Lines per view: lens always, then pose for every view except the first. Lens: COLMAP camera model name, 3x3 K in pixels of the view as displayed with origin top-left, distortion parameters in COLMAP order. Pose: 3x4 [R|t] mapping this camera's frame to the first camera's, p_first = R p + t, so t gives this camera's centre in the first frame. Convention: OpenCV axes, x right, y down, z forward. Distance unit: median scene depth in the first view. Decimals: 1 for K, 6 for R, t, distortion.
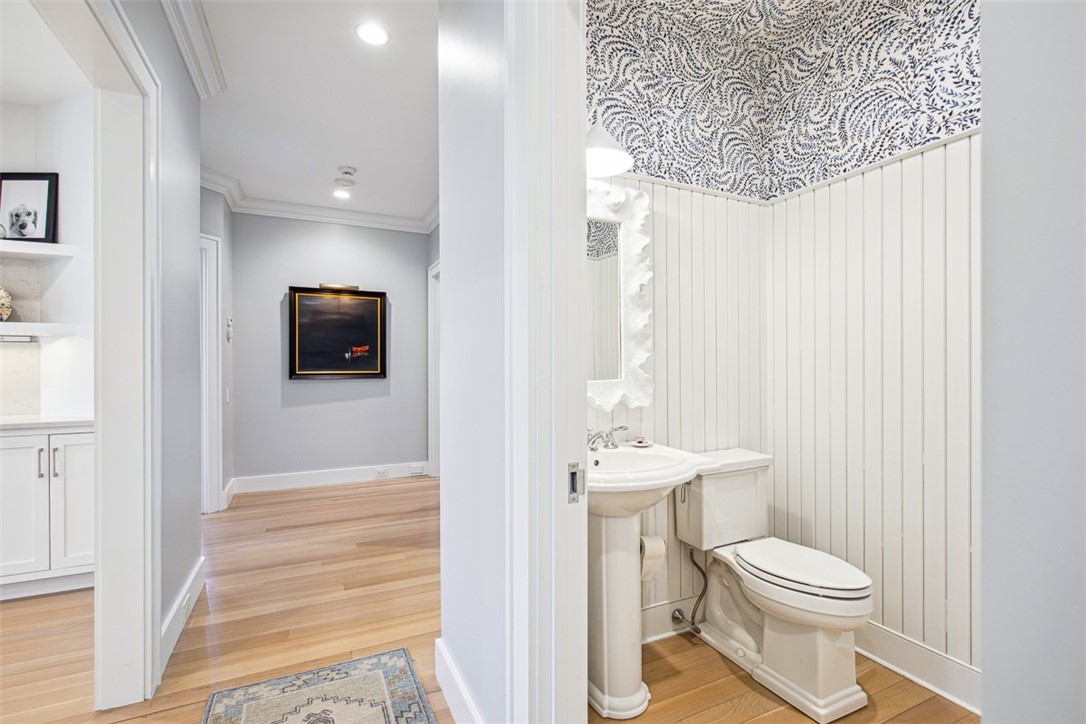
lens RADIAL K [[497.2, 0, 547.0], [0, 497.2, 363.6], [0, 0, 1]] dist [0.006361, -0.002313]
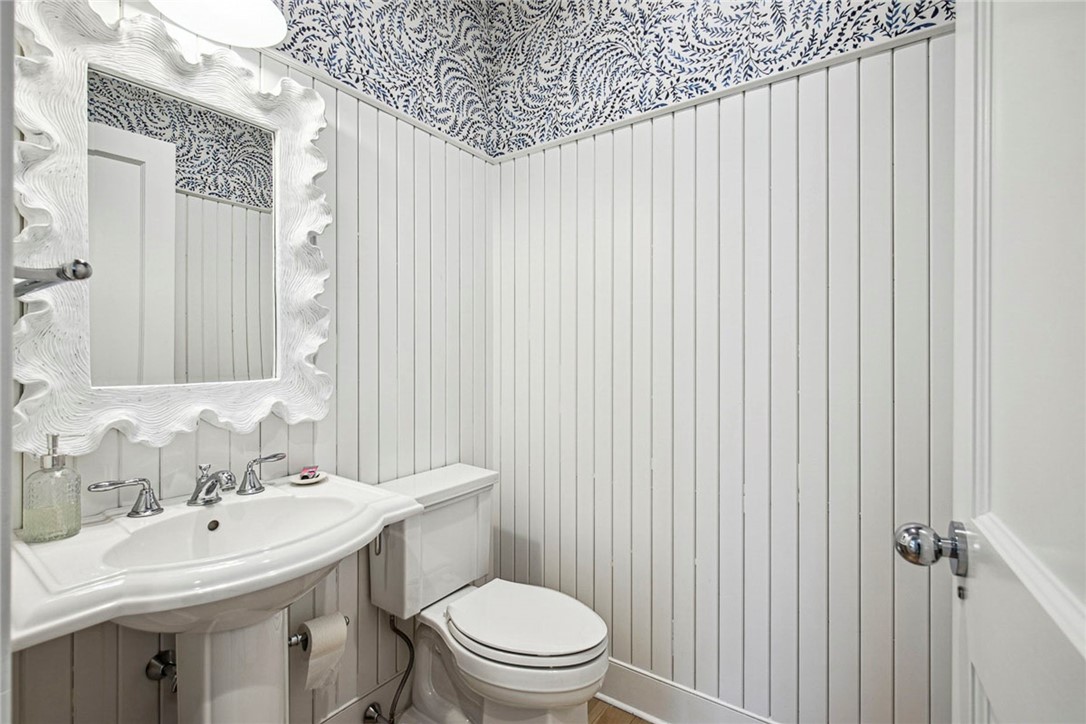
lens RADIAL K [[497.2, 0, 544.3], [0, 497.2, 357.5], [0, 0, 1]] dist [0.006361, -0.002313]
pose [[0.878121, 0.003581, 0.478425, 0.145095], [-0.004291, 0.999991, 0.000390, 0.002430], [-0.478419, -0.002396, 0.878128, 0.280682]]
